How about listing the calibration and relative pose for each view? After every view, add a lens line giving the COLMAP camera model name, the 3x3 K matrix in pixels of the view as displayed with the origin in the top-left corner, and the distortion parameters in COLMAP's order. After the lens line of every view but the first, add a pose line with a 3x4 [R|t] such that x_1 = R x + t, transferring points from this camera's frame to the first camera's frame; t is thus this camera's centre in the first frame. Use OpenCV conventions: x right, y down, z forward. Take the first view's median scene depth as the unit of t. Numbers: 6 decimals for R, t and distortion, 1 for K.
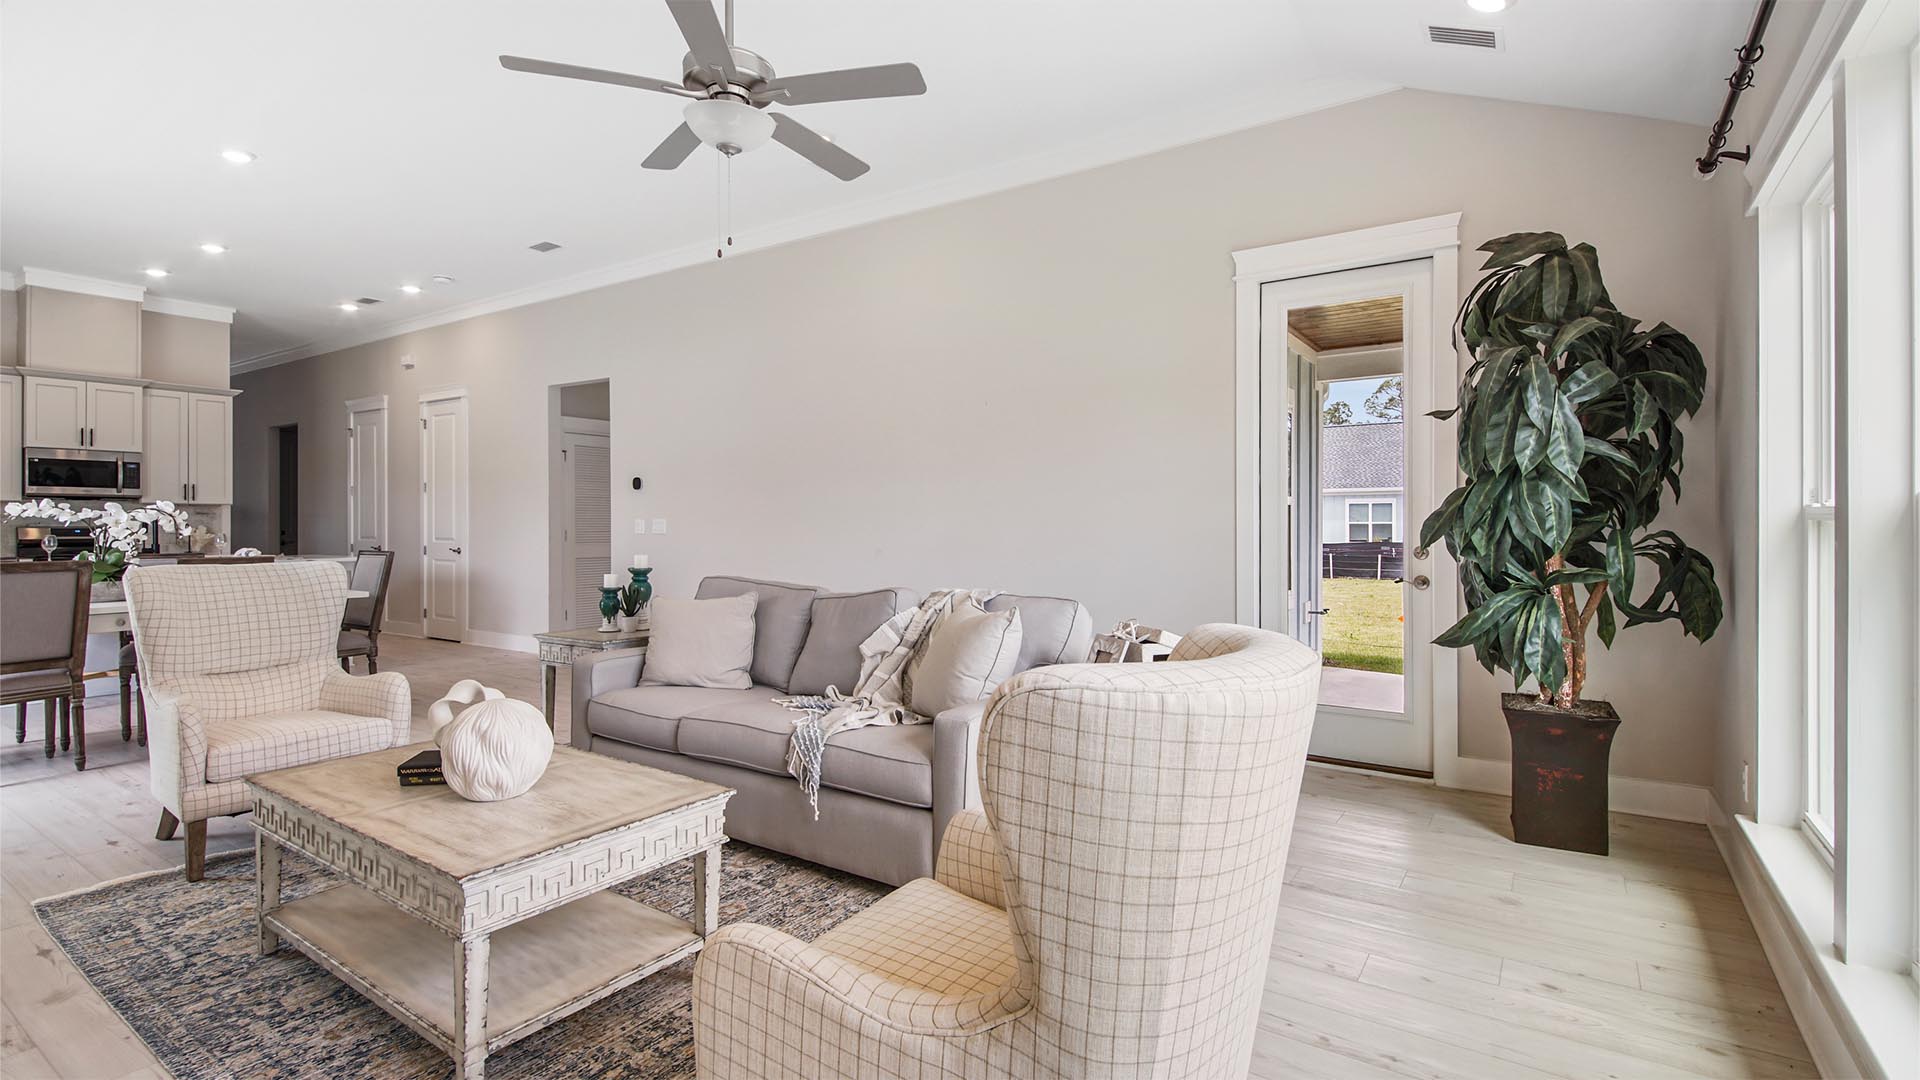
lens RADIAL K [[866.2, 0, 960.4], [0, 866.2, 526.9], [0, 0, 1]] dist [0.039142, -0.023661]
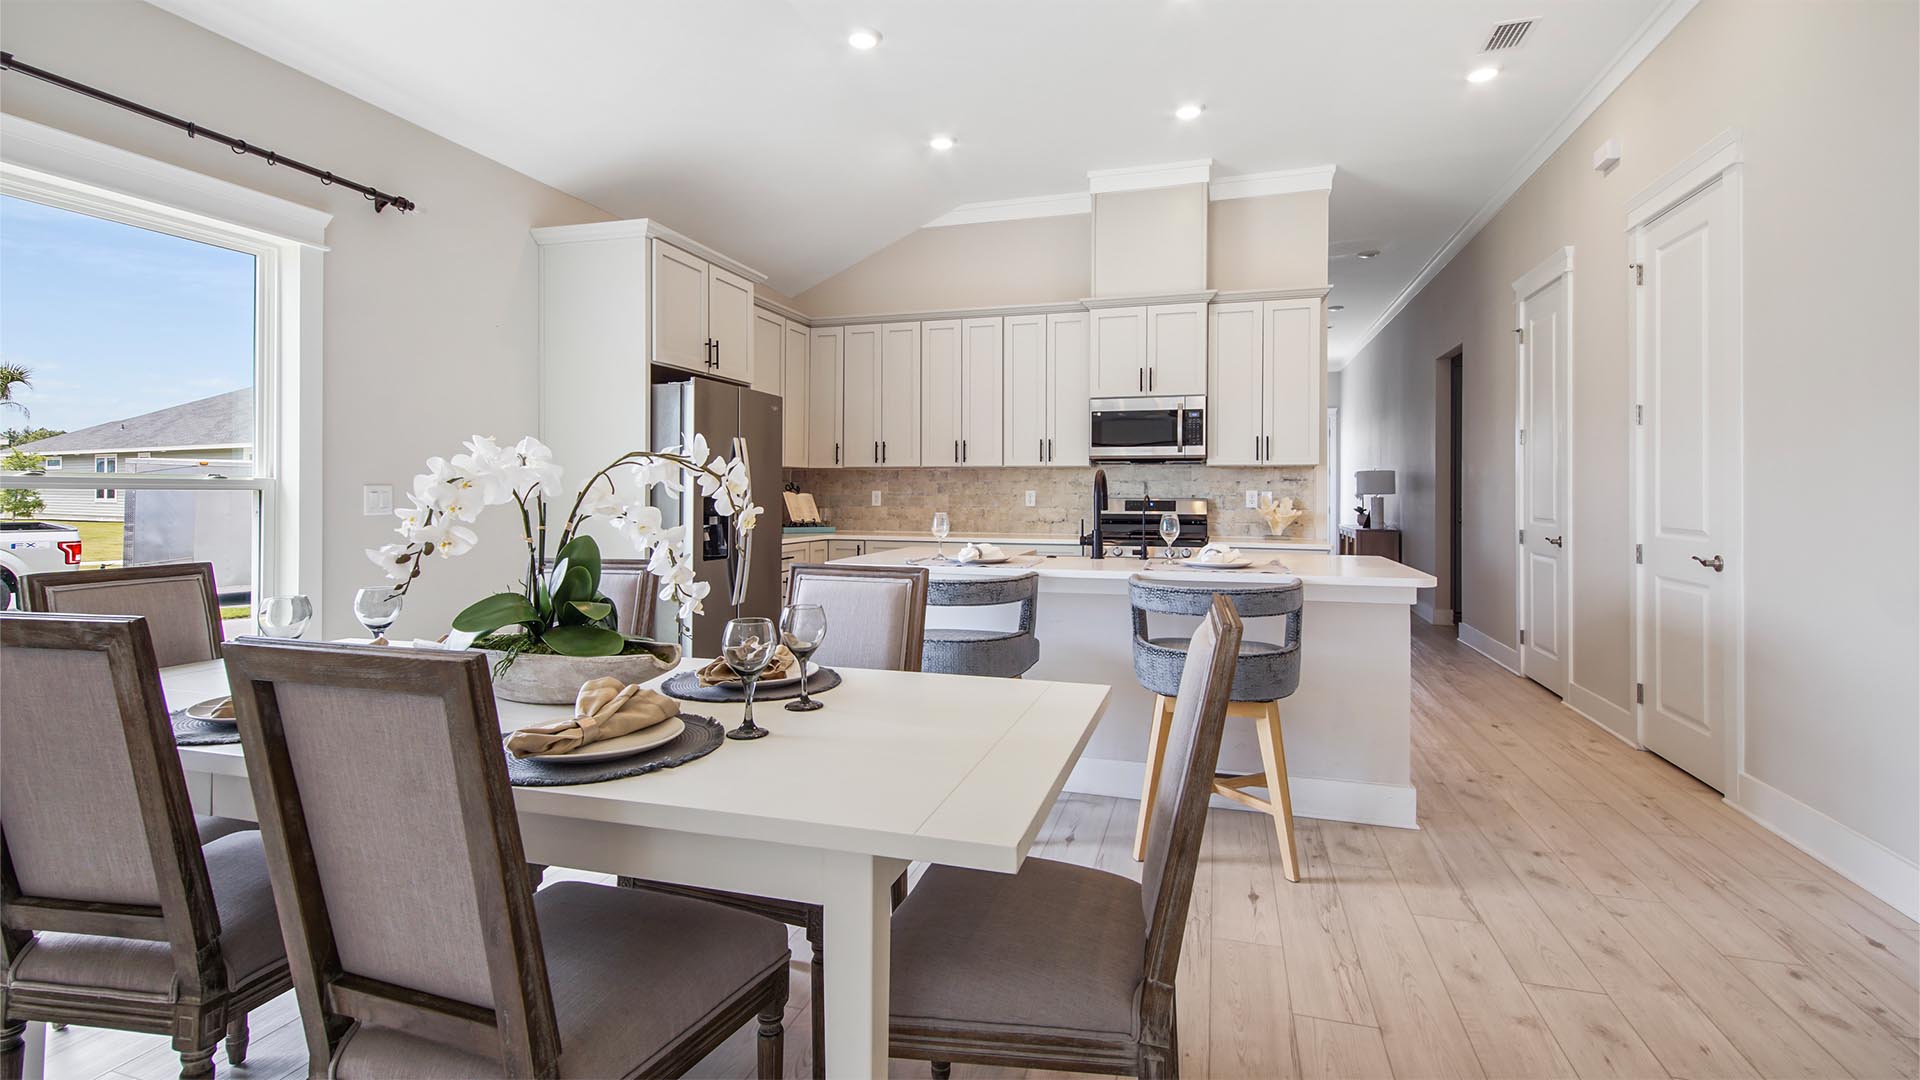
lens RADIAL K [[860.8, 0, 960.8], [0, 860.8, 493.7], [0, 0, 1]] dist [0.043311, -0.022780]
pose [[0.296409, -0.003705, -0.955054, -0.319498], [-0.005714, 0.999968, -0.005653, 0.000654], [0.955044, 0.007132, 0.296378, 0.600023]]
